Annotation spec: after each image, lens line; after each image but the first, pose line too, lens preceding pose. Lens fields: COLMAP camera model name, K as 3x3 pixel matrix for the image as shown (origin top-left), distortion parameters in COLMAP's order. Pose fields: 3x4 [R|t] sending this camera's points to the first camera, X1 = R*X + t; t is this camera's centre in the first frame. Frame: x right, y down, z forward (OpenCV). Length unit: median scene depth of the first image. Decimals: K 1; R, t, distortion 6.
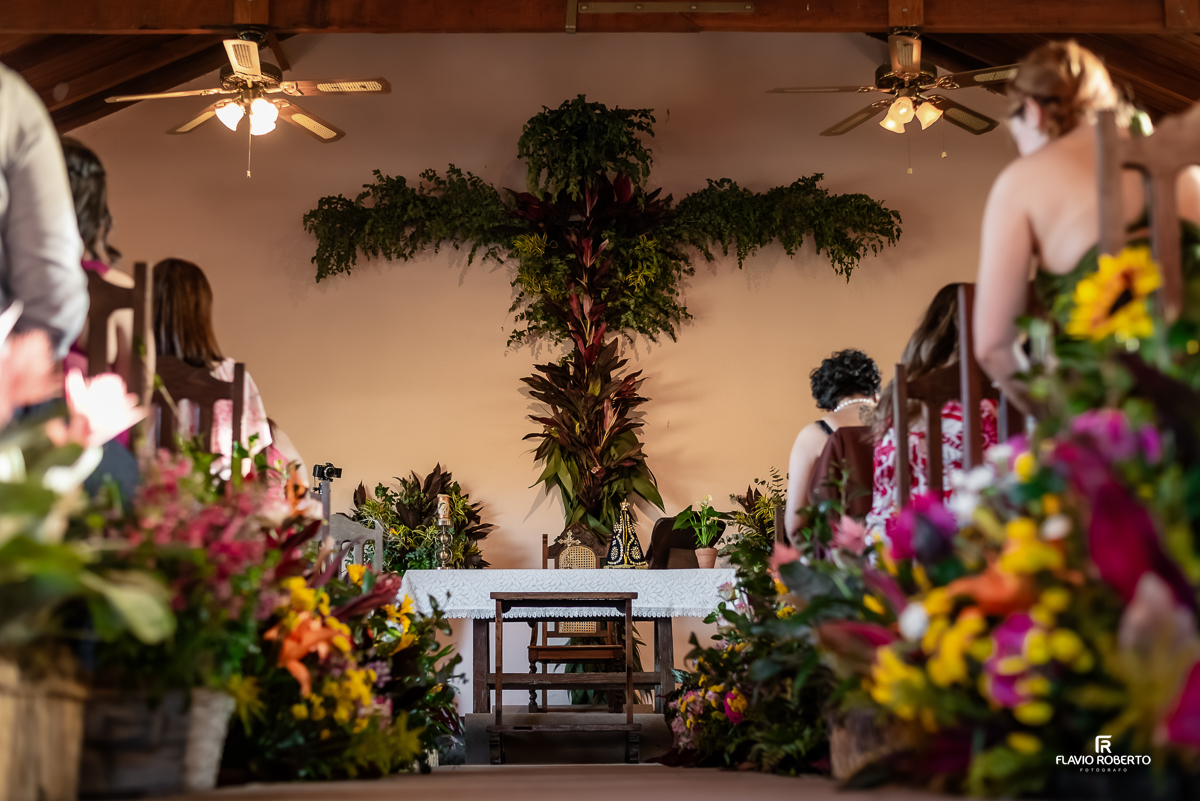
lens RADIAL K [[1802.6, 0, 599.5], [0, 1802.6, 400.3], [0, 0, 1]] dist [-0.038953, 0.000000]
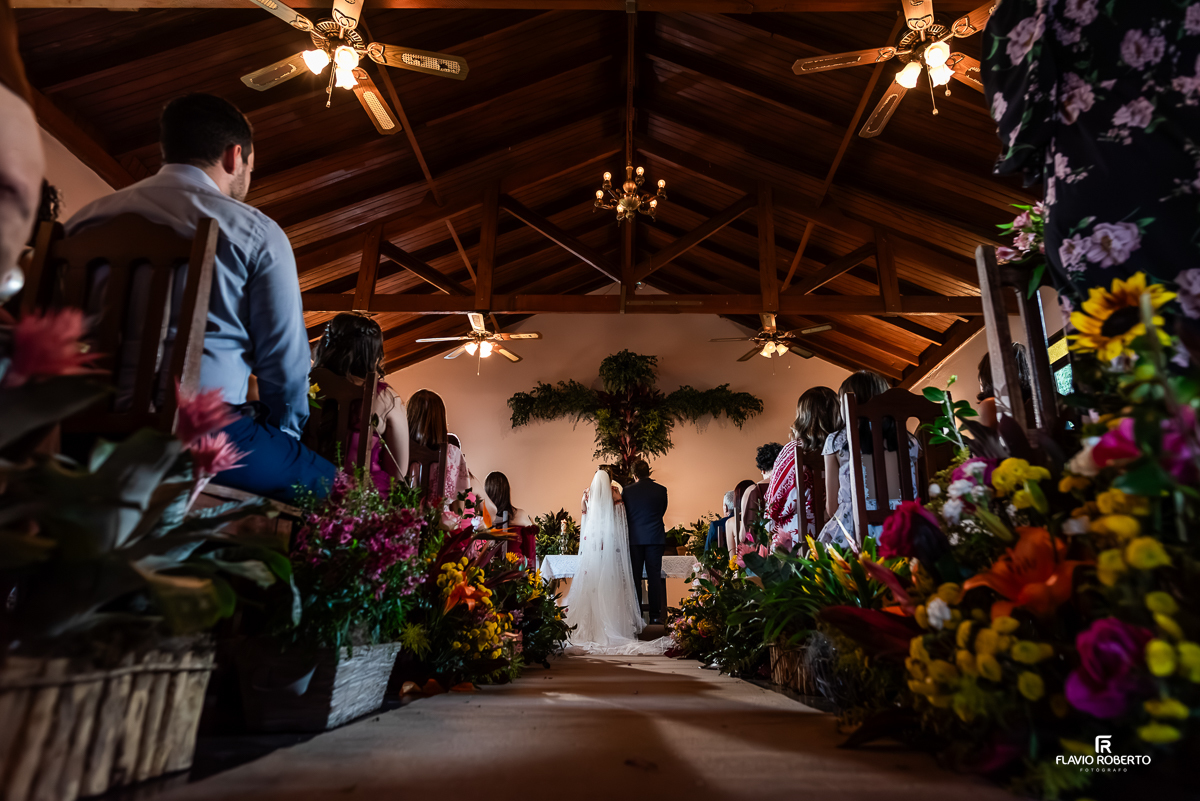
lens RADIAL K [[692.4, 0, 615.7], [0, 692.4, 390.7], [0, 0, 1]] dist [-0.001067, 0.000689]
pose [[0.999713, 0.005451, -0.023310, -0.002475], [-0.008638, 0.990268, -0.138902, 0.009616], [0.022326, 0.139063, 0.990032, 0.110574]]
